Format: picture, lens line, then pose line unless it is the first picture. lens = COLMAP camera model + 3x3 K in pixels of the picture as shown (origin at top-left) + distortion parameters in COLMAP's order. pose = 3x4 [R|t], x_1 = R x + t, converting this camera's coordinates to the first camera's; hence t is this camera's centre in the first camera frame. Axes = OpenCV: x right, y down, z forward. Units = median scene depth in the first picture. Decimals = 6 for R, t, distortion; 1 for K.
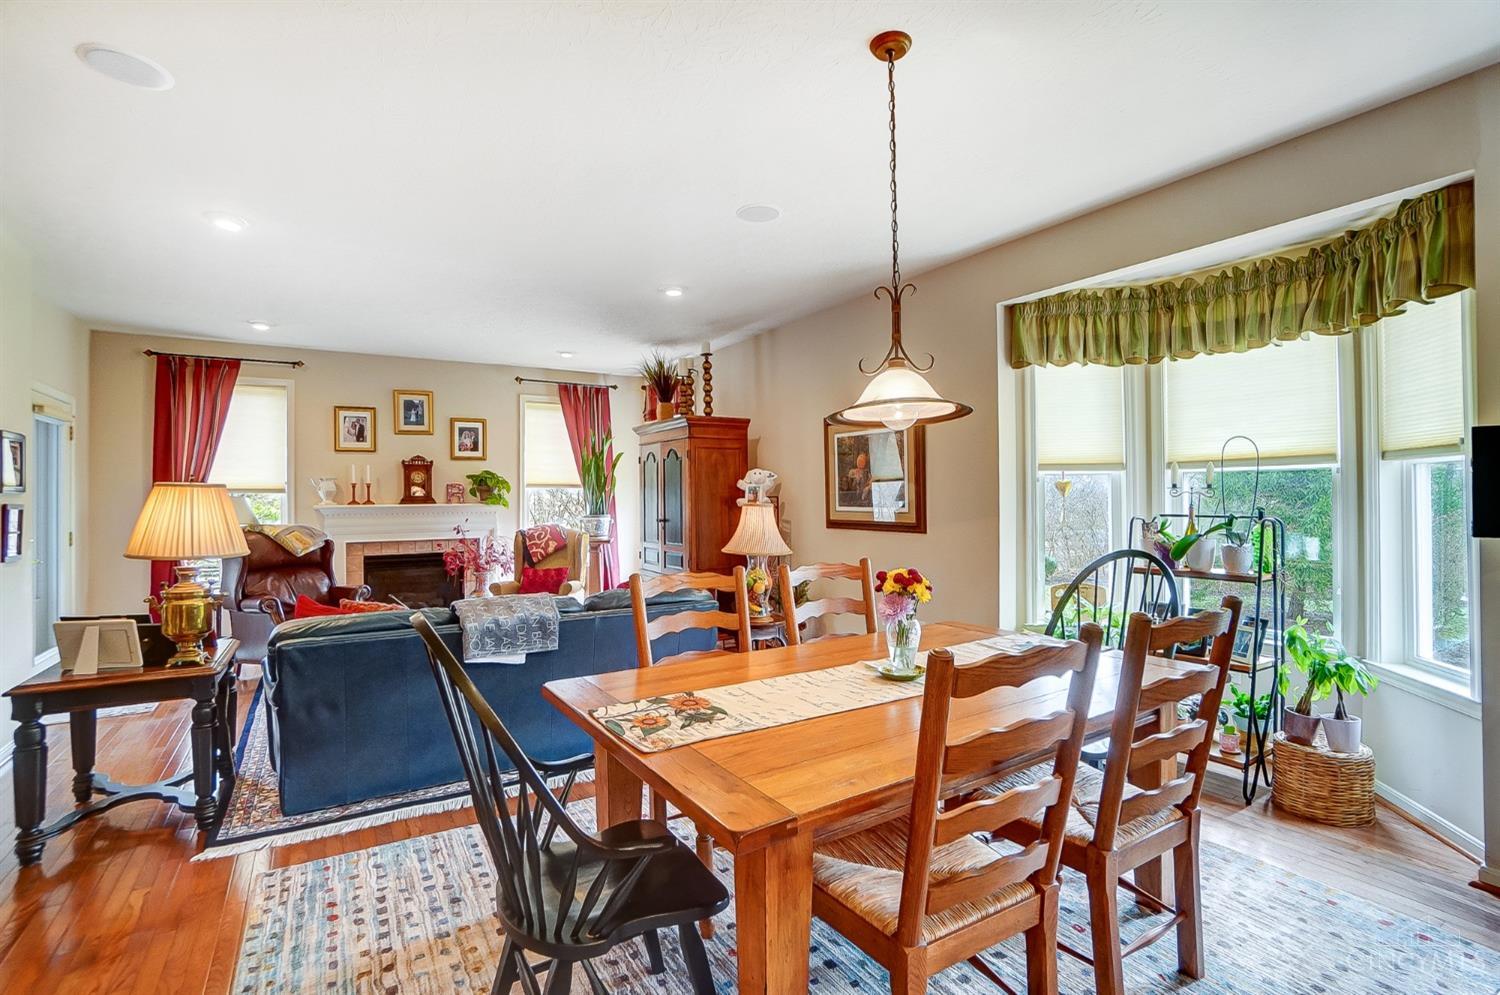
lens RADIAL K [[675.3, 0, 730.3], [0, 675.3, 497.9], [0, 0, 1]] dist [-0.042764, 0.011515]
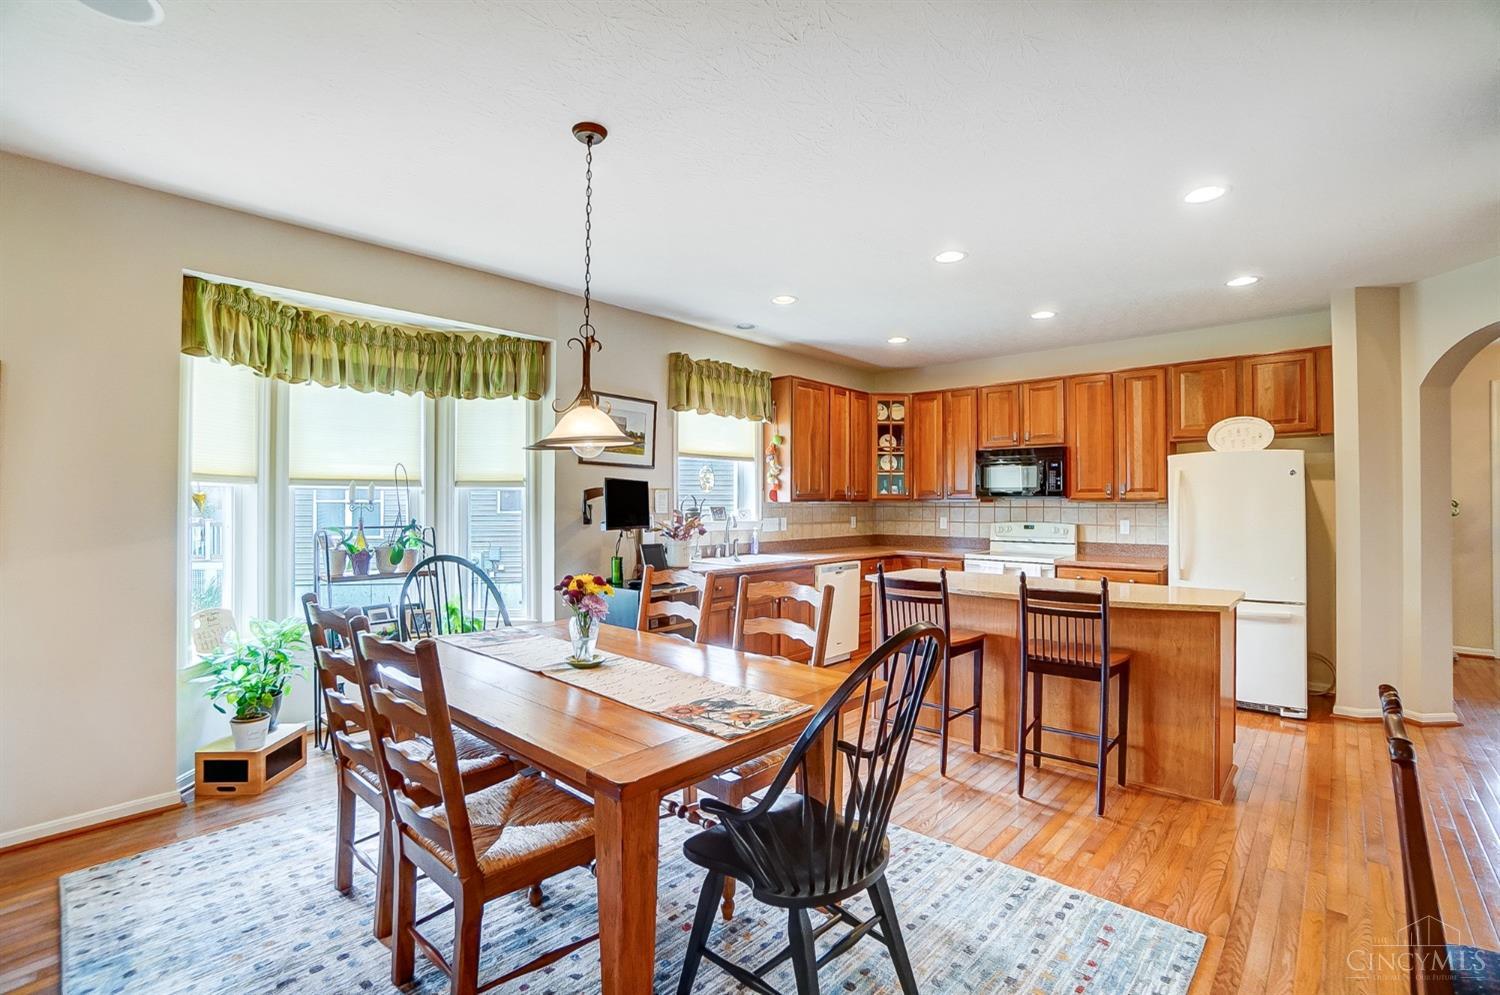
lens RADIAL K [[675.3, 0, 755.7], [0, 675.3, 504.2], [0, 0, 1]] dist [-0.042764, 0.011515]
pose [[-0.281755, 0.003354, 0.959481, -0.350024], [0.001933, 0.999994, -0.002928, -0.005649], [-0.959484, 0.001030, -0.281760, 0.375311]]
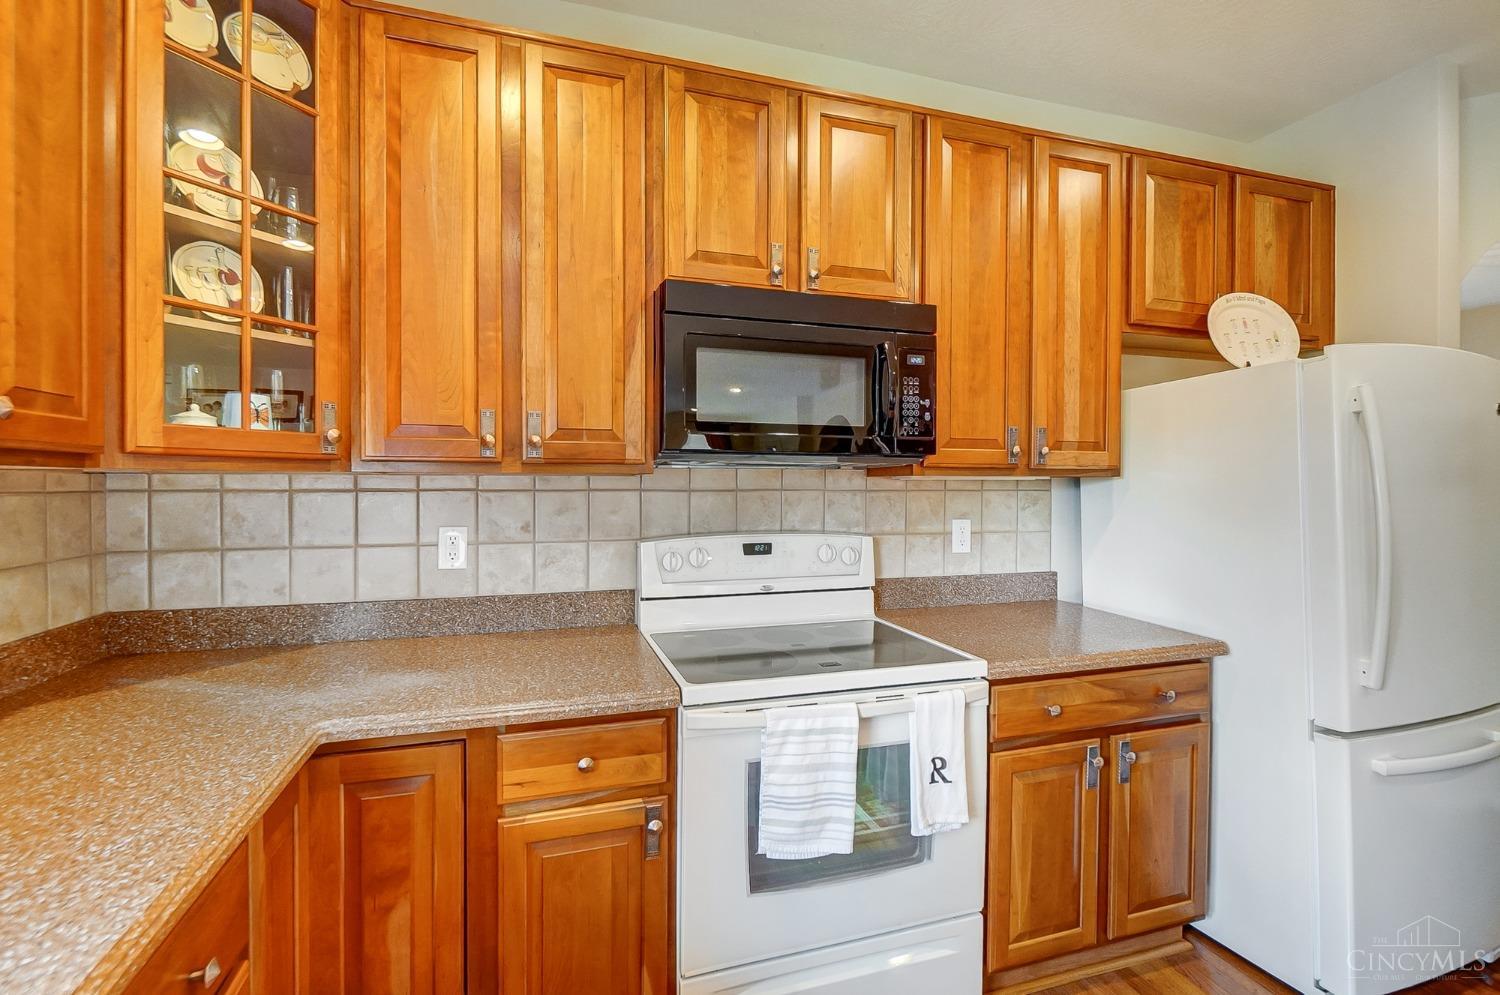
lens RADIAL K [[675.3, 0, 732.9], [0, 675.3, 487.8], [0, 0, 1]] dist [-0.042764, 0.011515]
pose [[-0.969895, 0.003204, 0.243502, 0.474029], [0.004489, 0.999979, 0.004723, -0.006187], [-0.243482, 0.005674, -0.969889, 0.005176]]
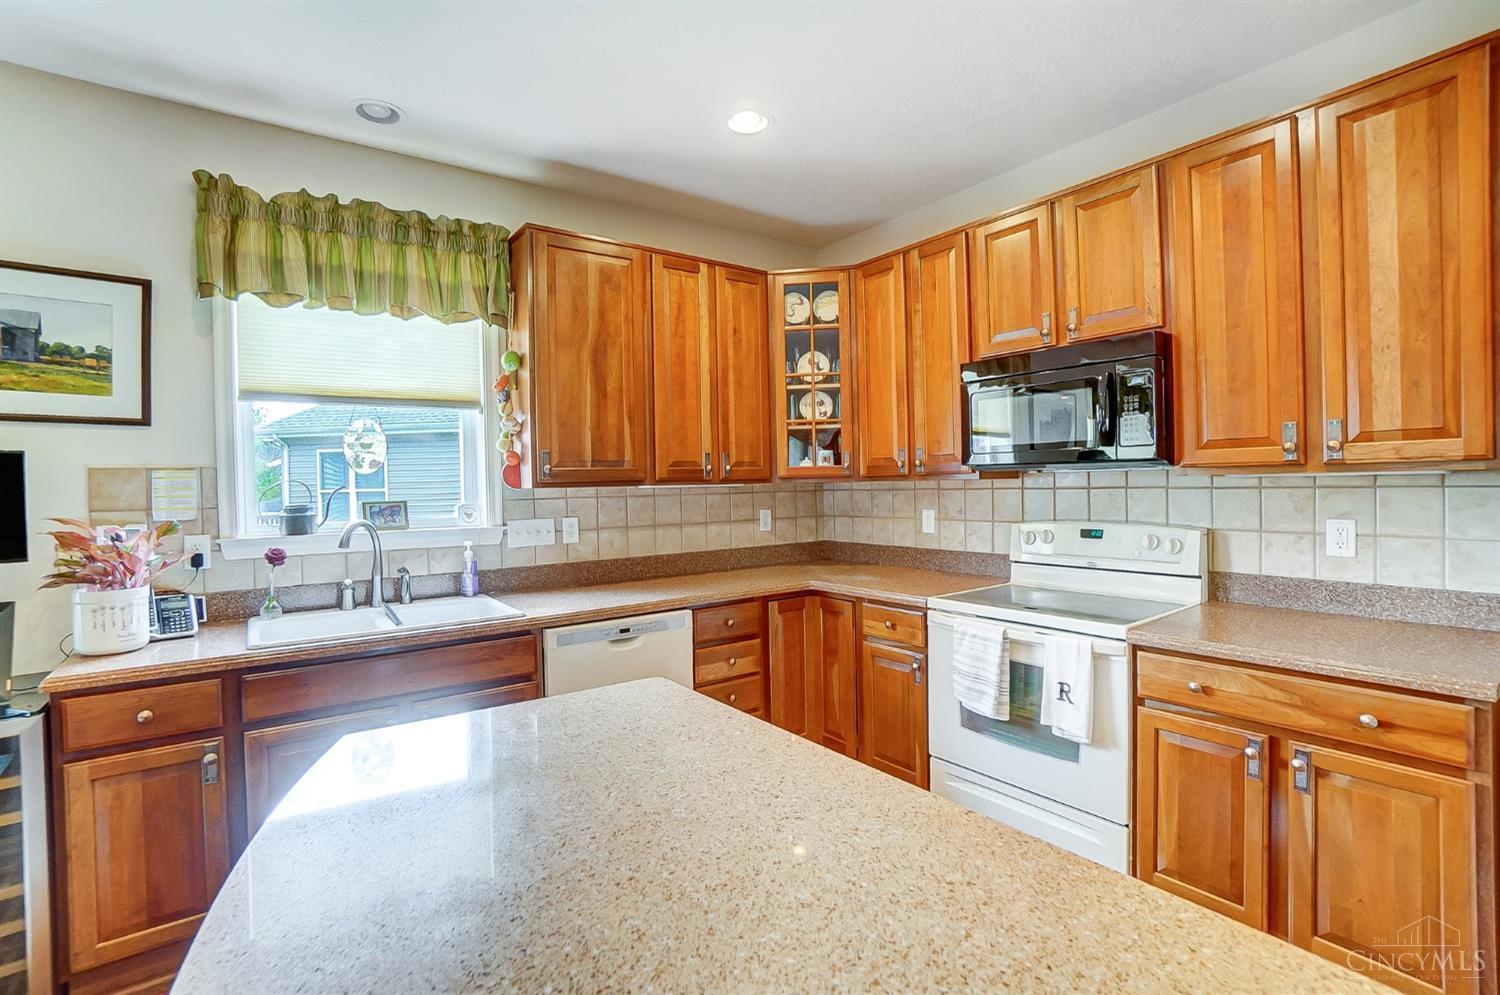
lens RADIAL K [[675.3, 0, 745.8], [0, 675.3, 498.7], [0, 0, 1]] dist [-0.042764, 0.011515]
pose [[-0.064262, -0.014258, 0.997831, 0.106198], [0.021960, 0.999636, 0.015698, -0.008490], [-0.997691, 0.022921, -0.063926, -0.077181]]
